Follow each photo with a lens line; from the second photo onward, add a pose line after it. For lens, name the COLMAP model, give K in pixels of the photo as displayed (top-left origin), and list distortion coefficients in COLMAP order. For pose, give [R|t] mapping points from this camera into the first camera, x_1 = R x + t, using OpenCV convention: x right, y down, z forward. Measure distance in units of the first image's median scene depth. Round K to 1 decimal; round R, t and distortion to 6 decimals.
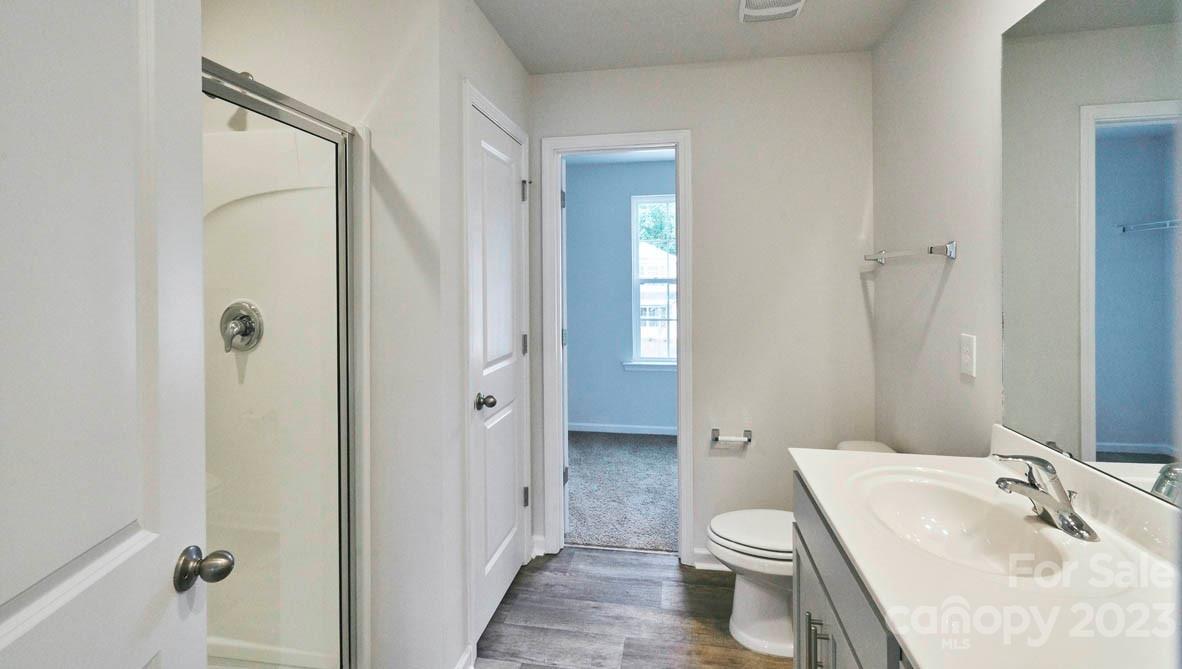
lens RADIAL K [[525.3, 0, 585.9], [0, 525.3, 289.5], [0, 0, 1]] dist [-0.003955, 0.000178]
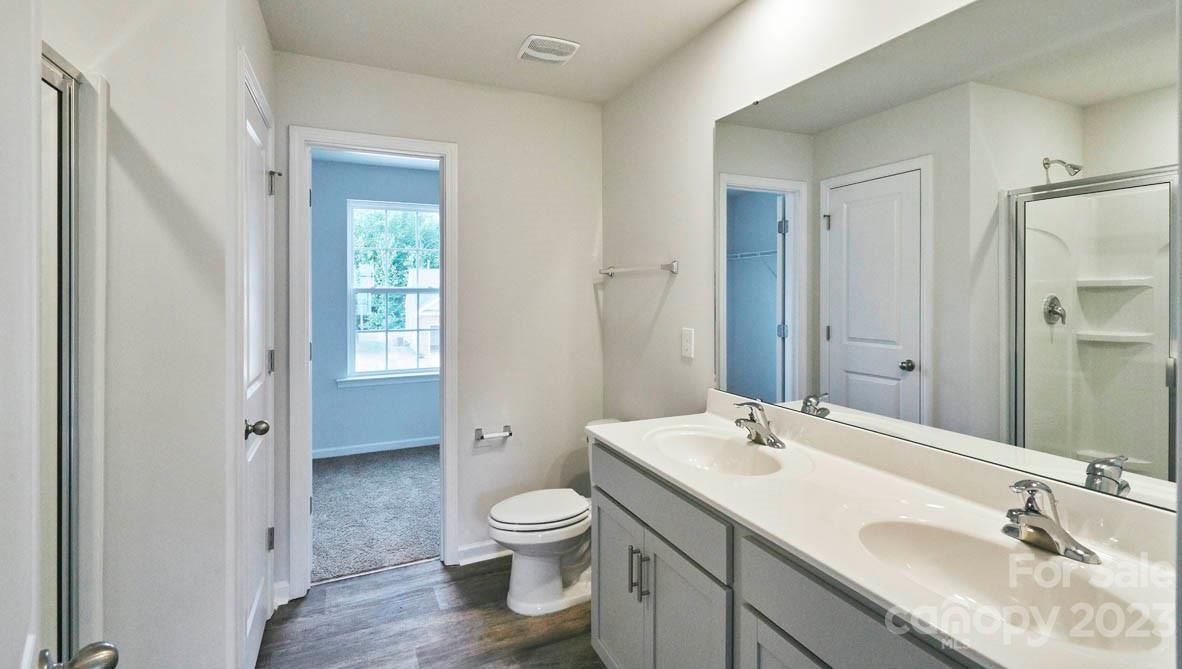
lens RADIAL K [[525.7, 0, 580.2], [0, 525.7, 301.0], [0, 0, 1]] dist [0.000754, 0.000755]
pose [[0.824995, -0.003602, 0.565129, -0.190202], [0.004582, 0.999989, -0.000315, 0.008241], [-0.565122, 0.002850, 0.825002, 0.002745]]
